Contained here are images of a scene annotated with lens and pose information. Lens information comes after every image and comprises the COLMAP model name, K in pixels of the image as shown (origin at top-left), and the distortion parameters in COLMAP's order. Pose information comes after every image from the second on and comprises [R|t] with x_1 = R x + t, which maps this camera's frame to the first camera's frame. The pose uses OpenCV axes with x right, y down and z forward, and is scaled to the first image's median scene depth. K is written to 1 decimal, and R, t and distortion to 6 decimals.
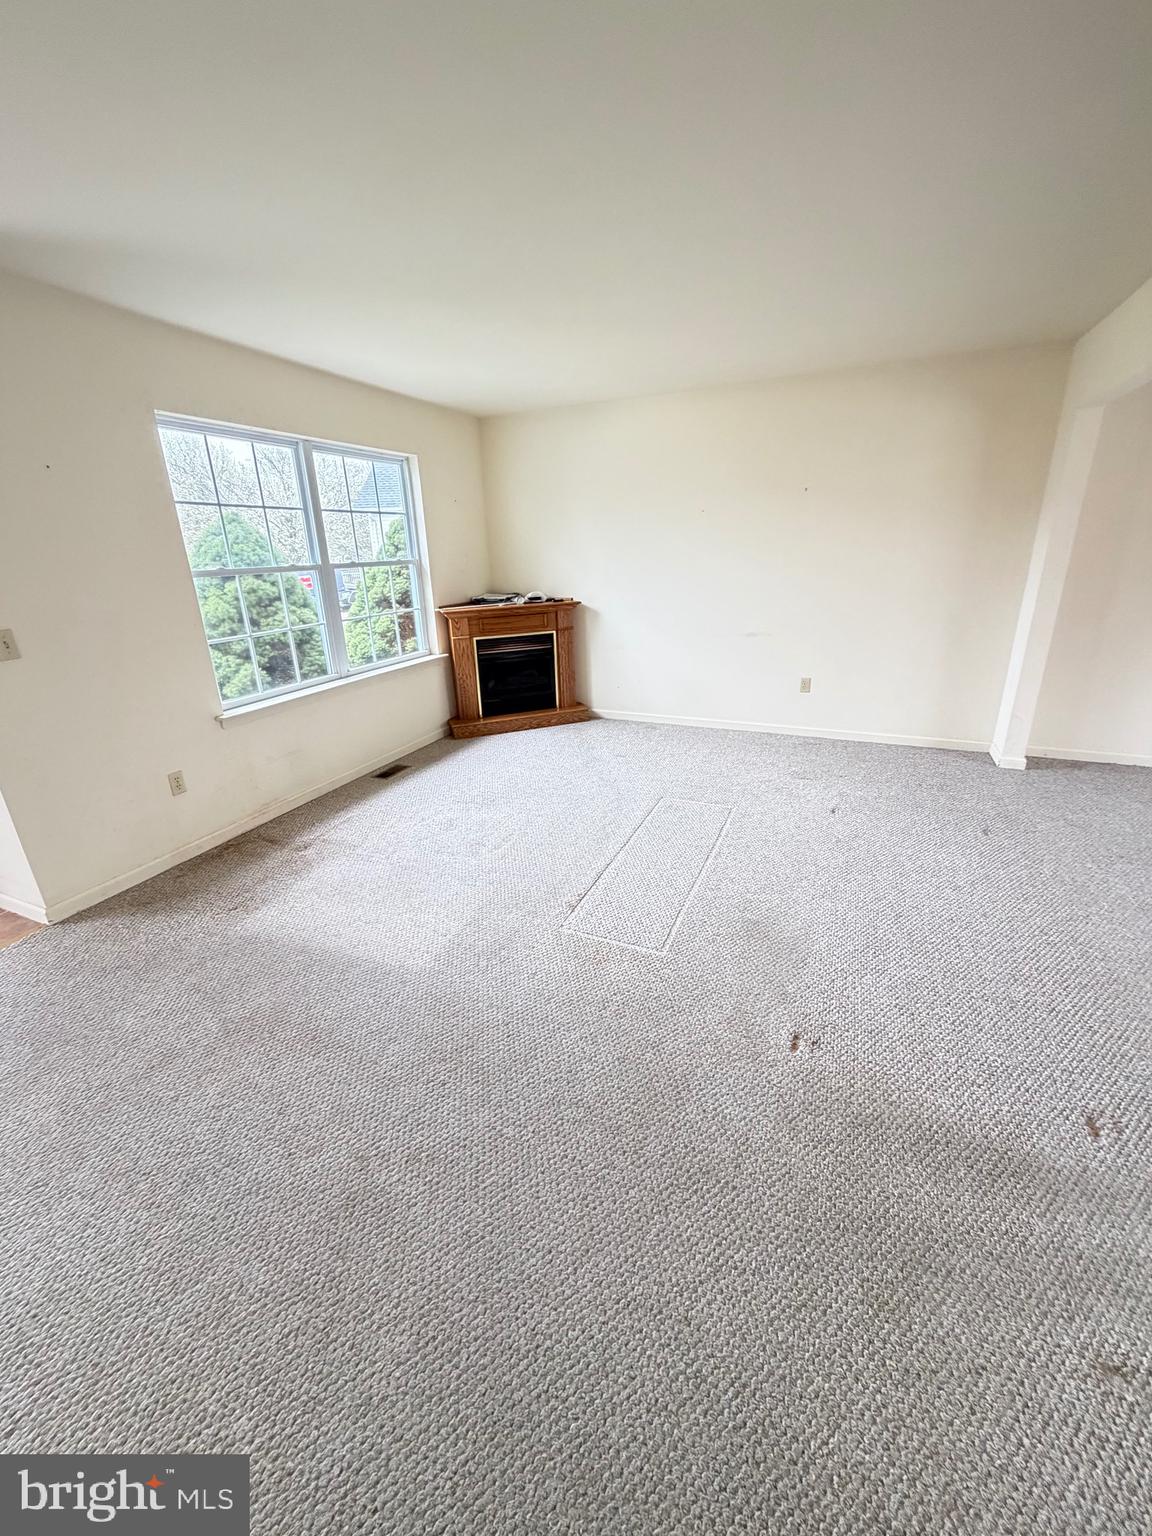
lens RADIAL K [[614.5, 0, 583.4], [0, 614.5, 766.6], [0, 0, 1]] dist [-0.000526, 0.000014]
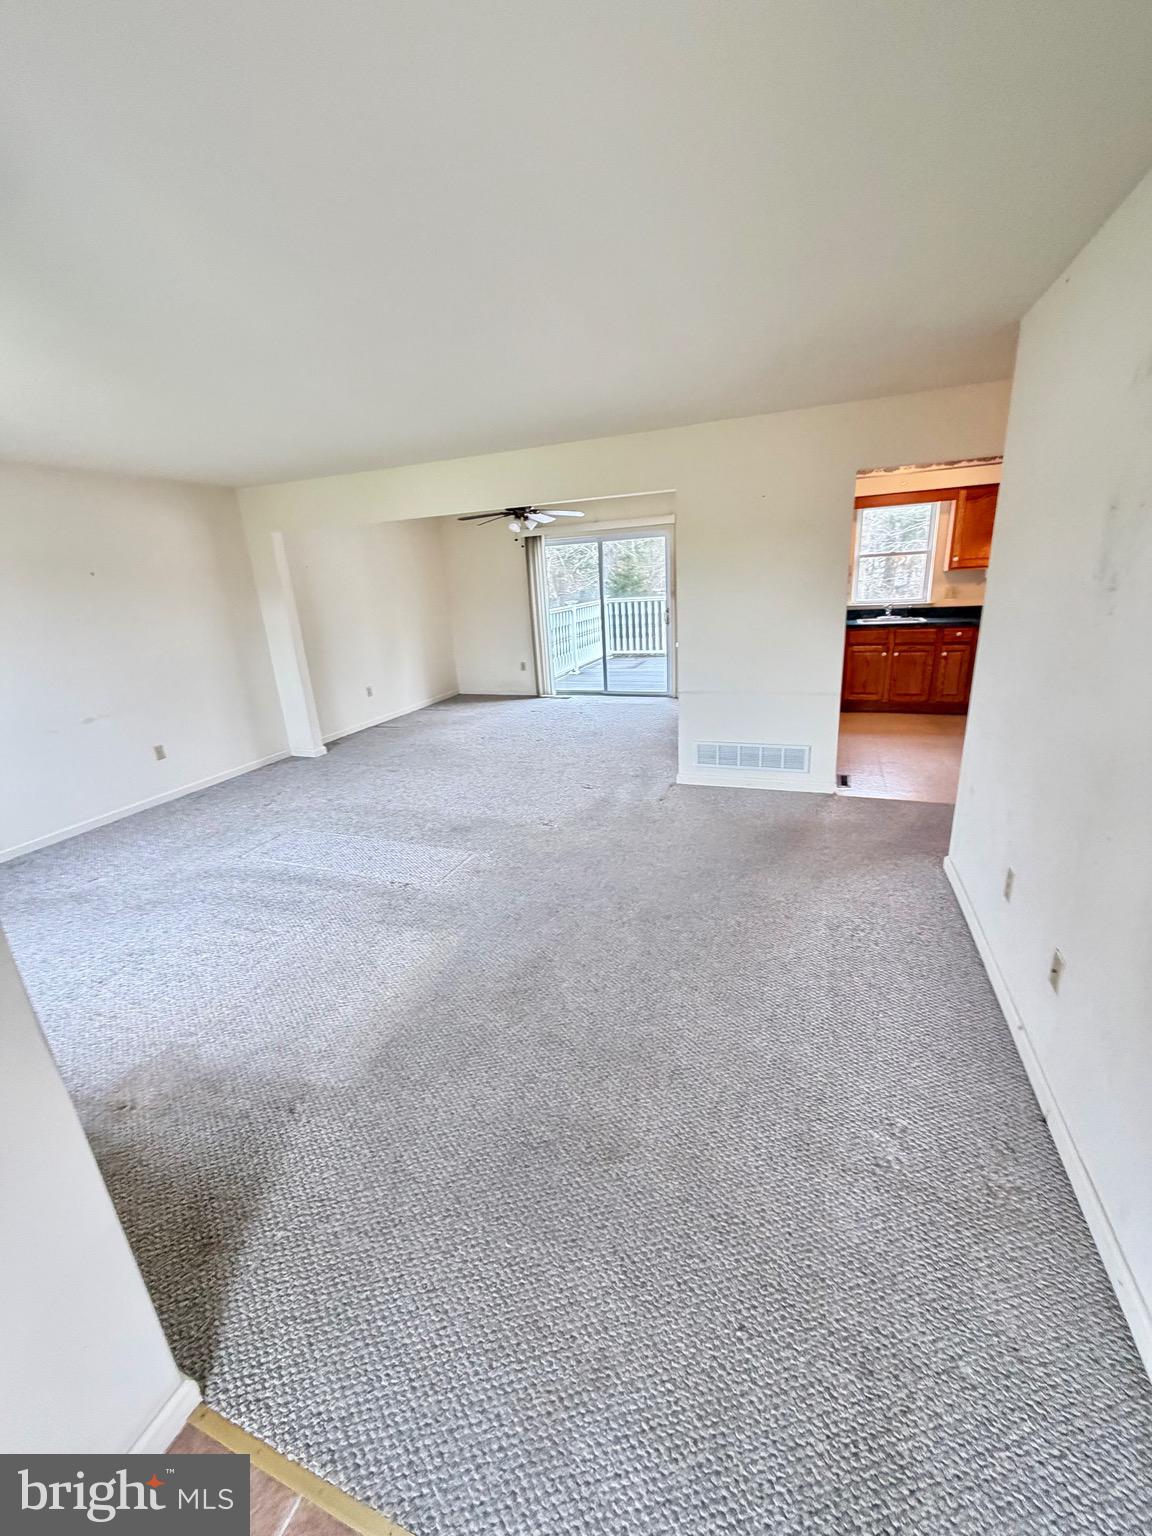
lens RADIAL K [[614.5, 0, 583.4], [0, 614.5, 766.6], [0, 0, 1]] dist [-0.000526, 0.000014]
pose [[-0.053609, -0.273087, 0.960494, -0.816147], [0.395199, 0.877538, 0.271558, -0.129955], [-0.917030, 0.394144, 0.060880, 0.330980]]
